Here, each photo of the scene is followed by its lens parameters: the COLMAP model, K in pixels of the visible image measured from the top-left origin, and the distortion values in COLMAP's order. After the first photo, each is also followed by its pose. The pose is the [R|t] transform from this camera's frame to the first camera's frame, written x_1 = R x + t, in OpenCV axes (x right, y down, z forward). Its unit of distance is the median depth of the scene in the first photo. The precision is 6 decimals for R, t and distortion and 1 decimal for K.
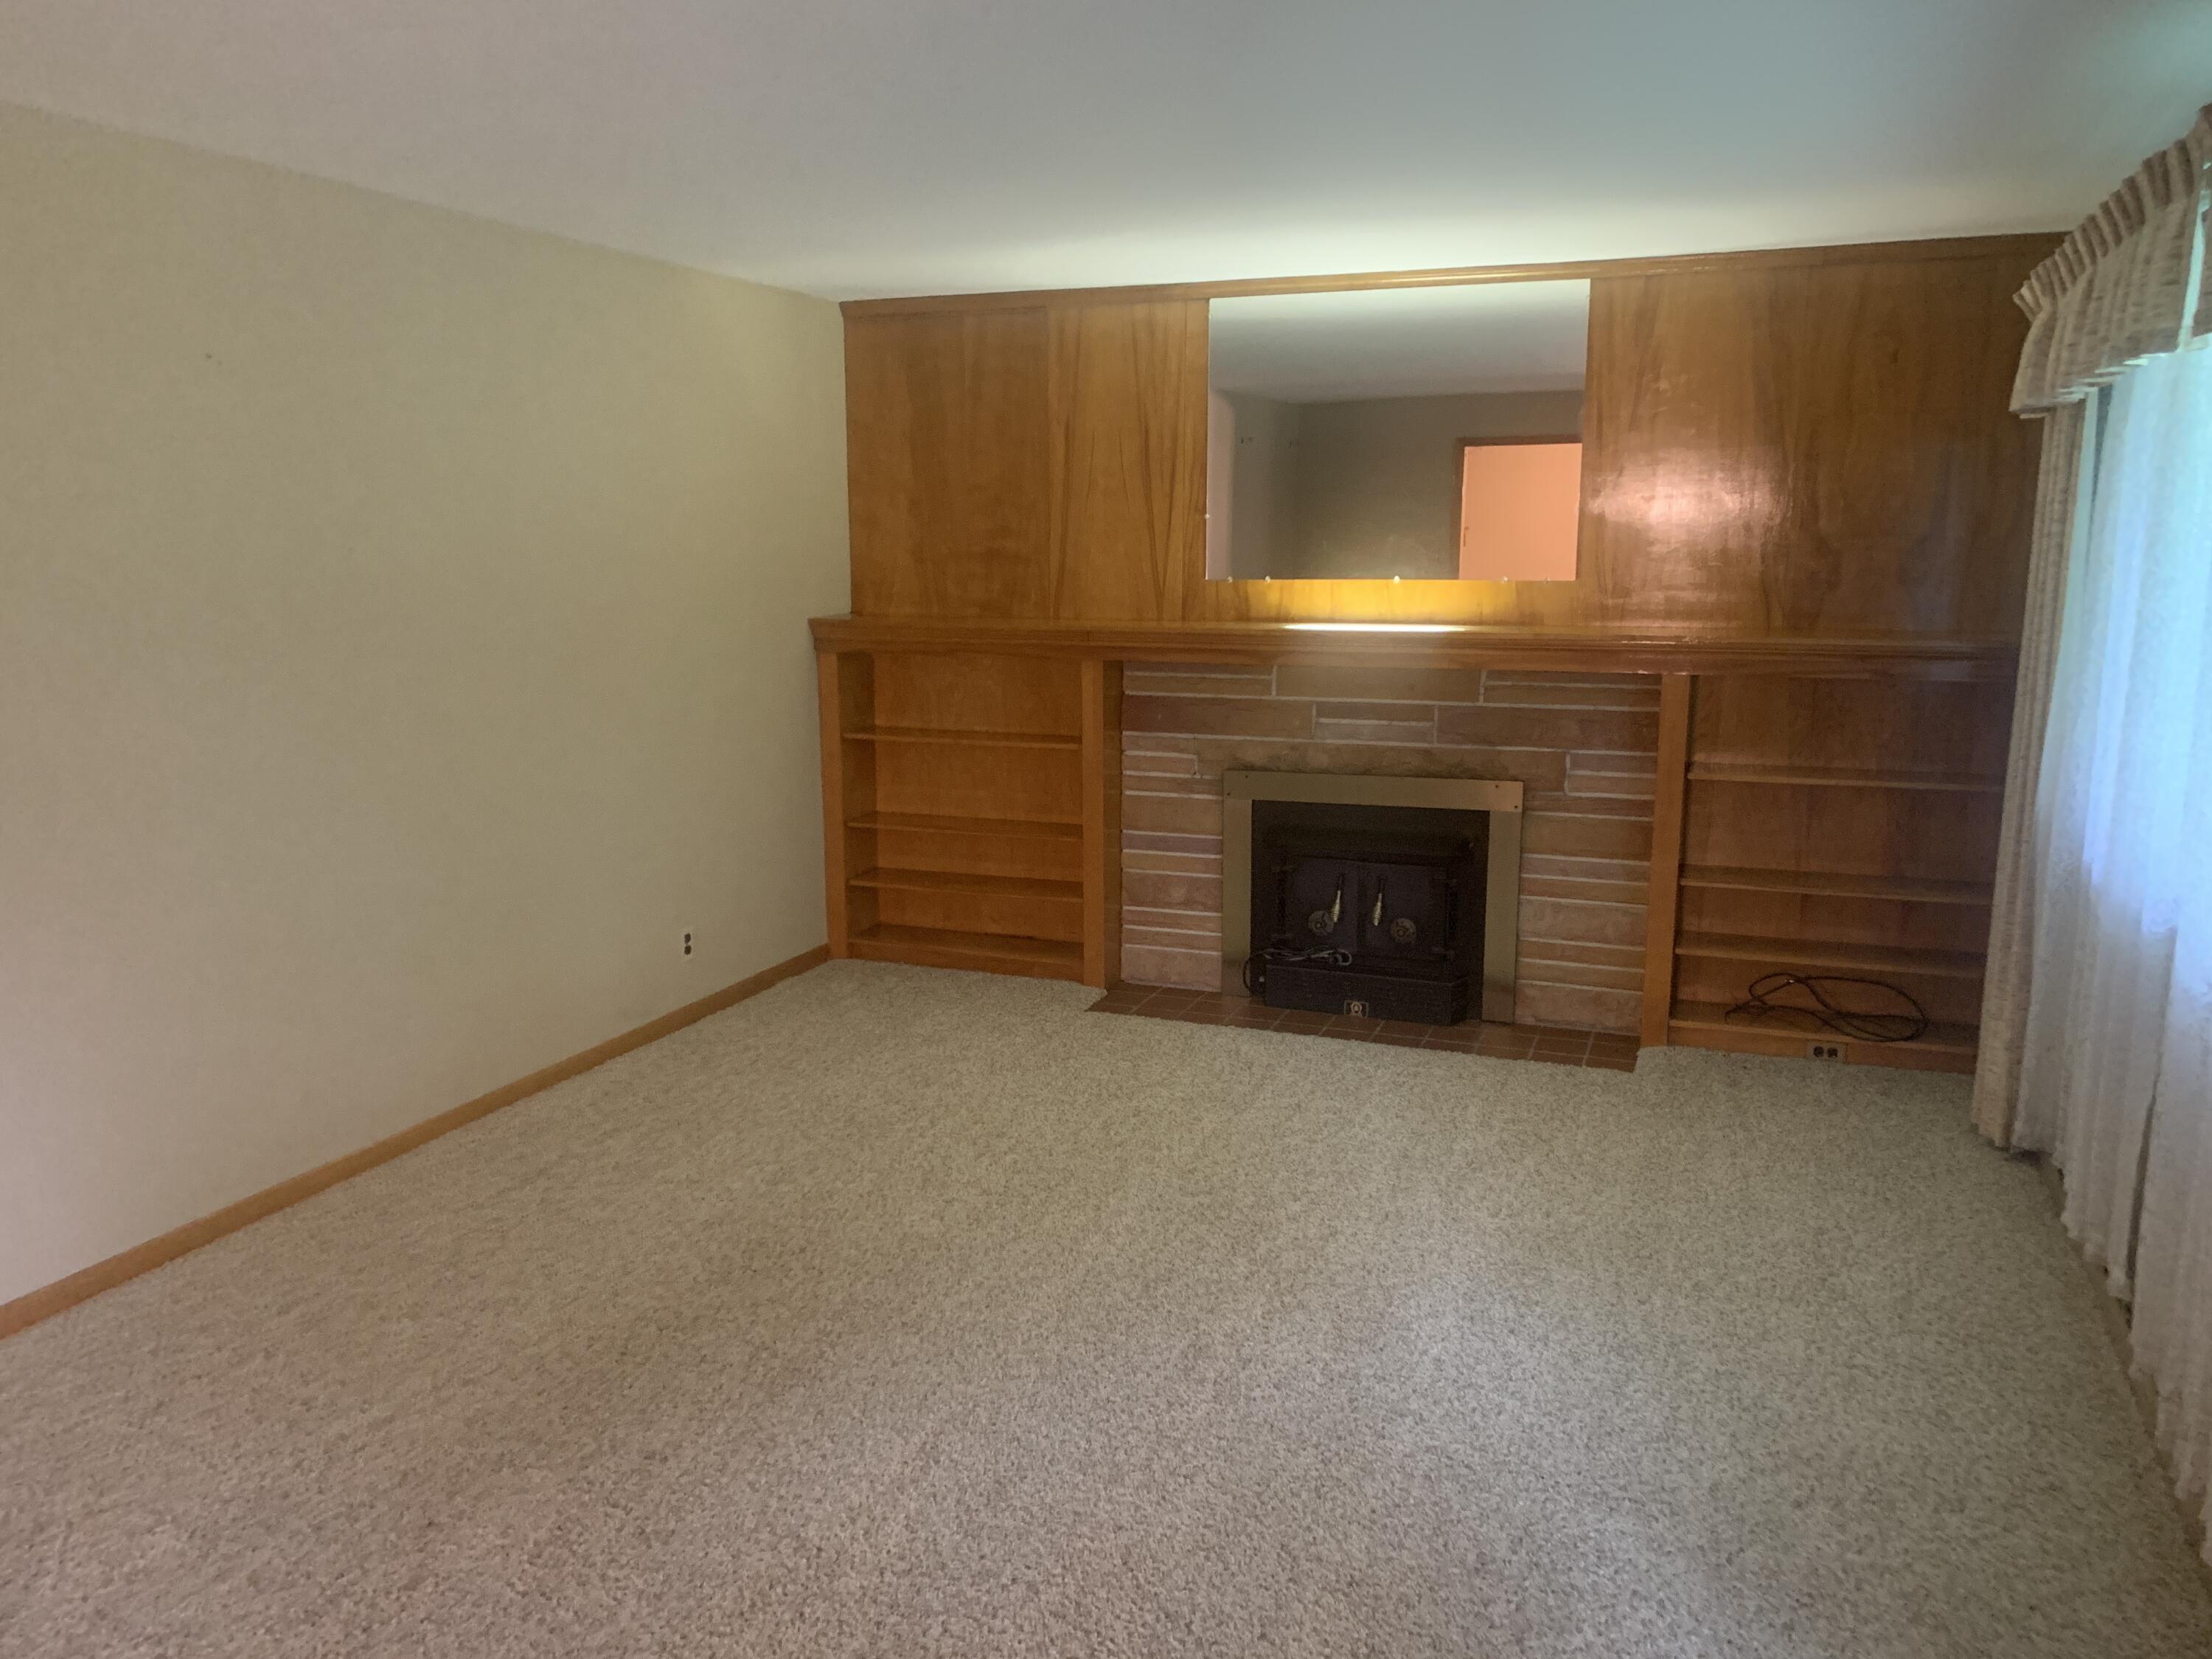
lens RADIAL K [[1669.6, 0, 1105.7], [0, 1669.6, 820.7], [0, 0, 1]] dist [-0.006932, 0.003606]
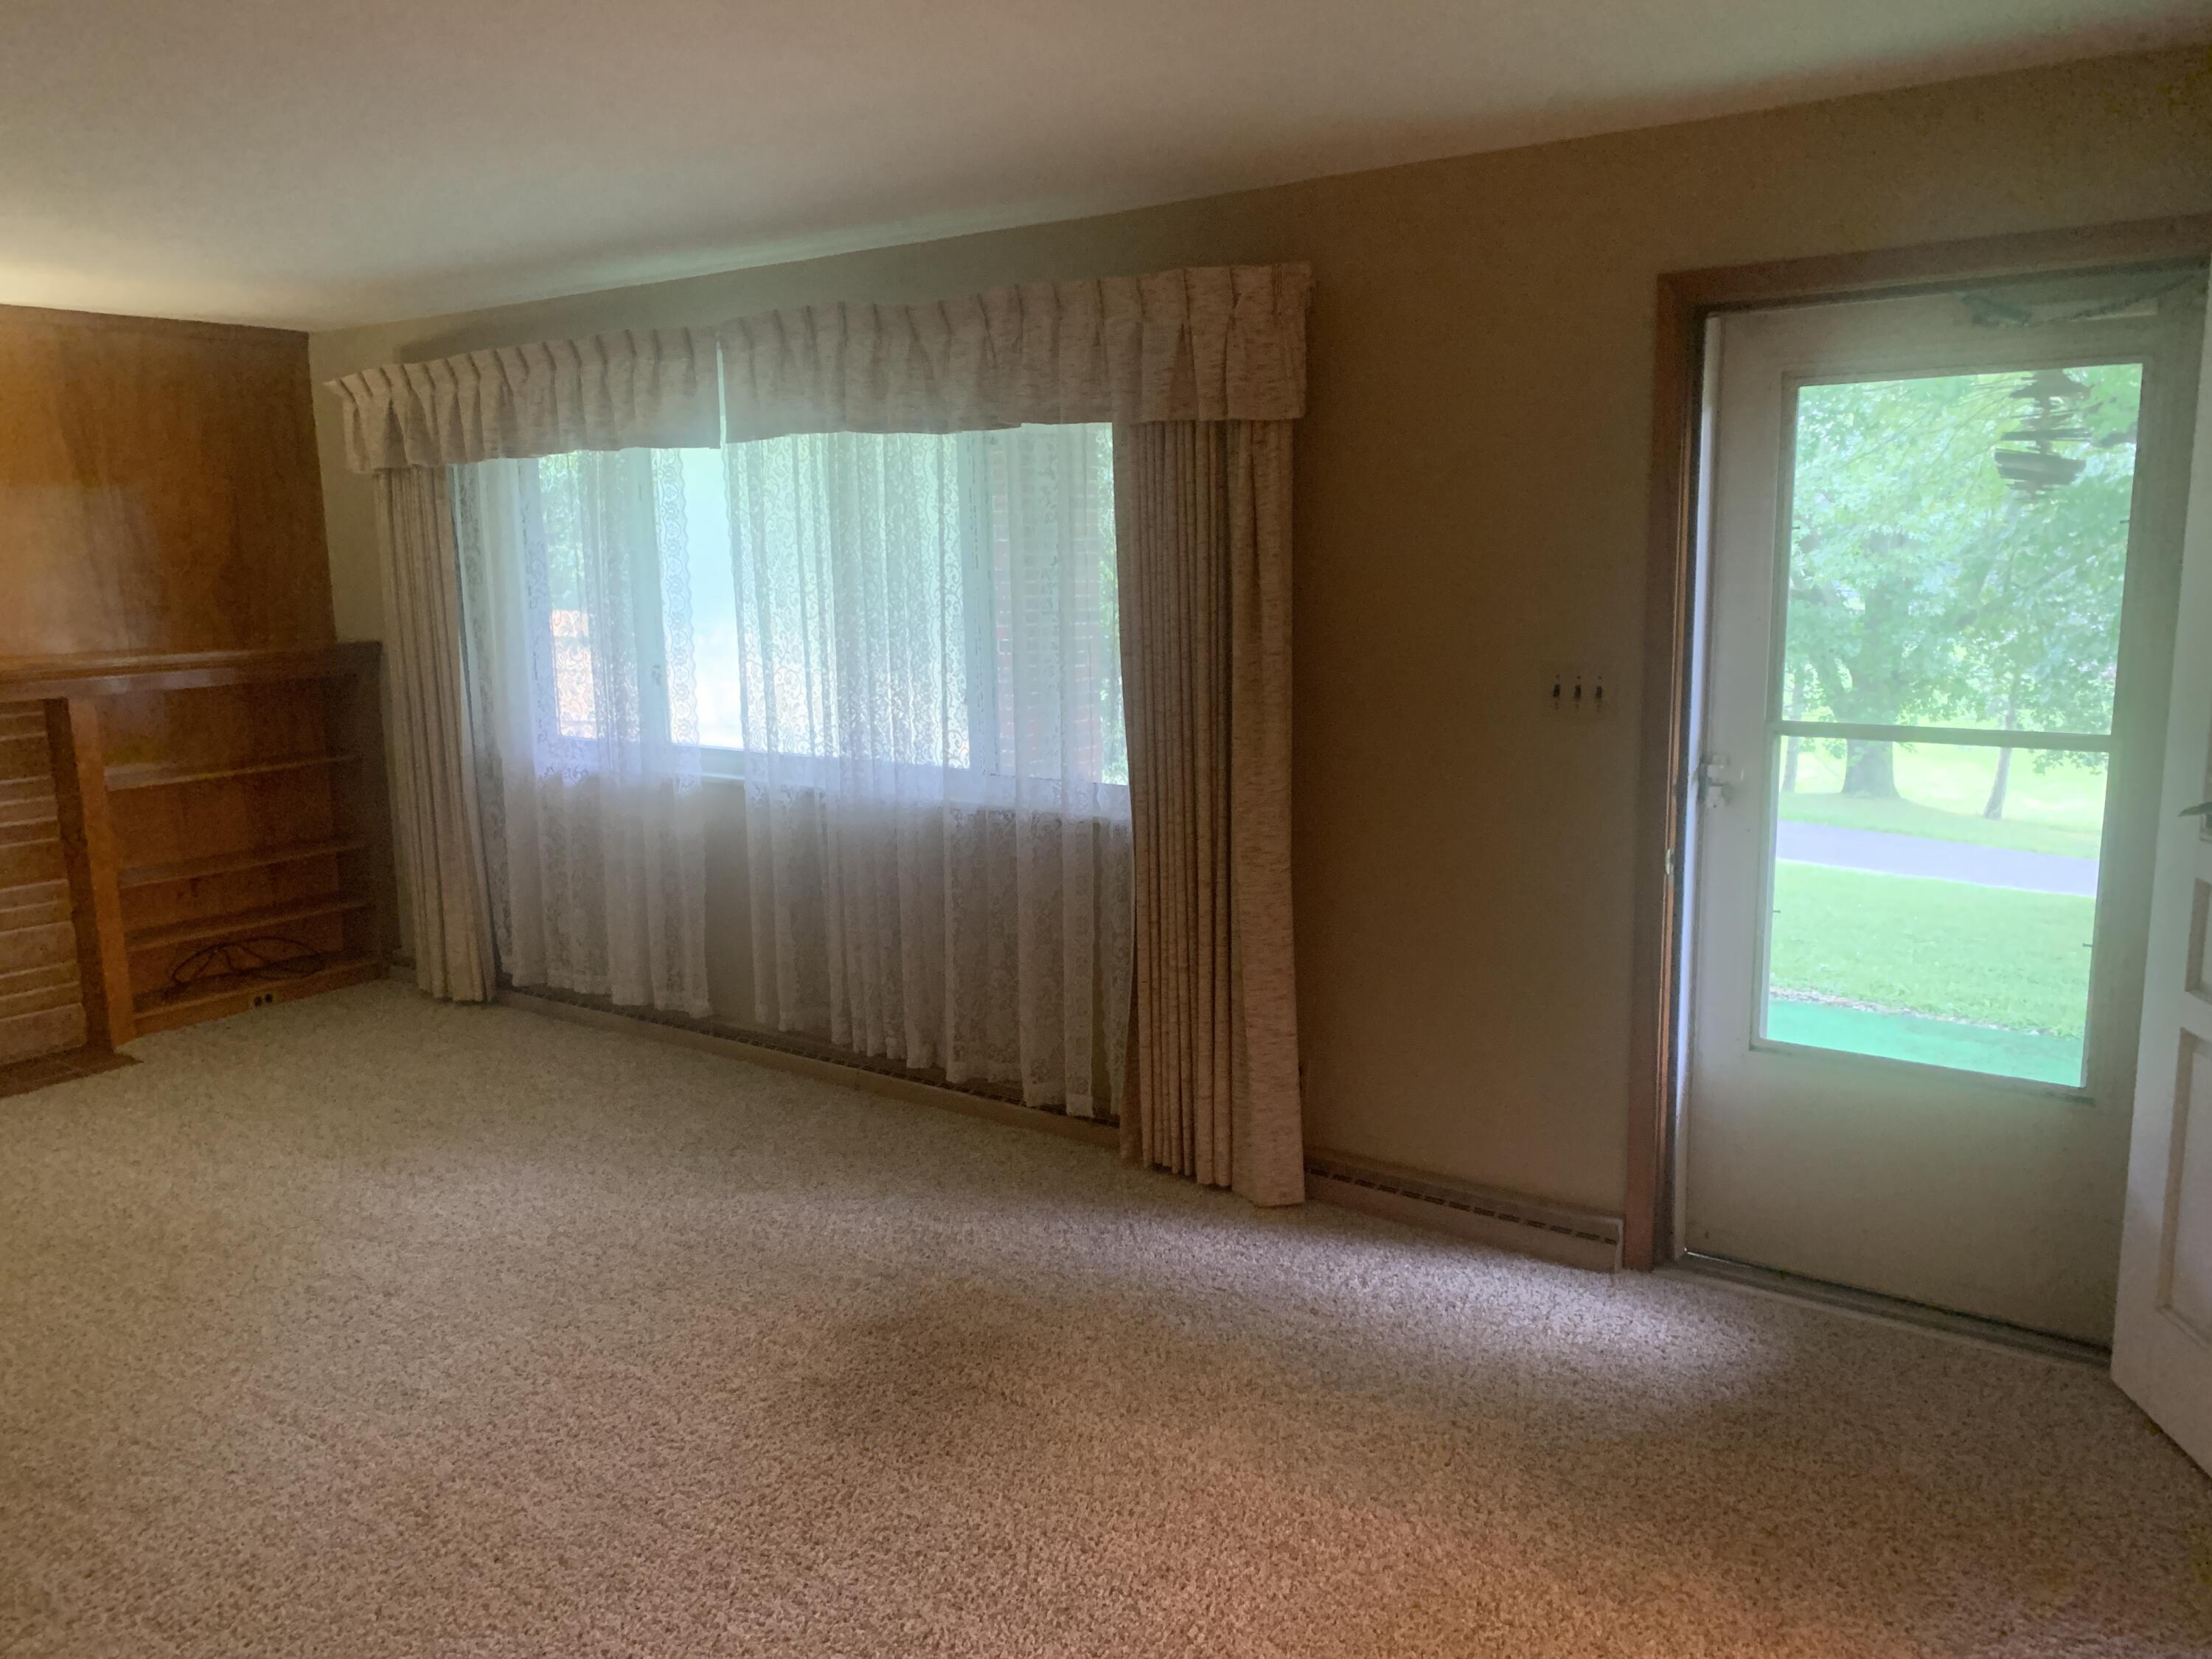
lens RADIAL K [[1669.6, 0, 1105.7], [0, 1669.6, 834.5], [0, 0, 1]] dist [-0.006932, 0.003606]
pose [[0.258489, -0.170853, 0.950785, -0.513180], [0.177458, 0.975884, 0.127118, -0.019697], [-0.949575, 0.135866, 0.282574, 0.081660]]
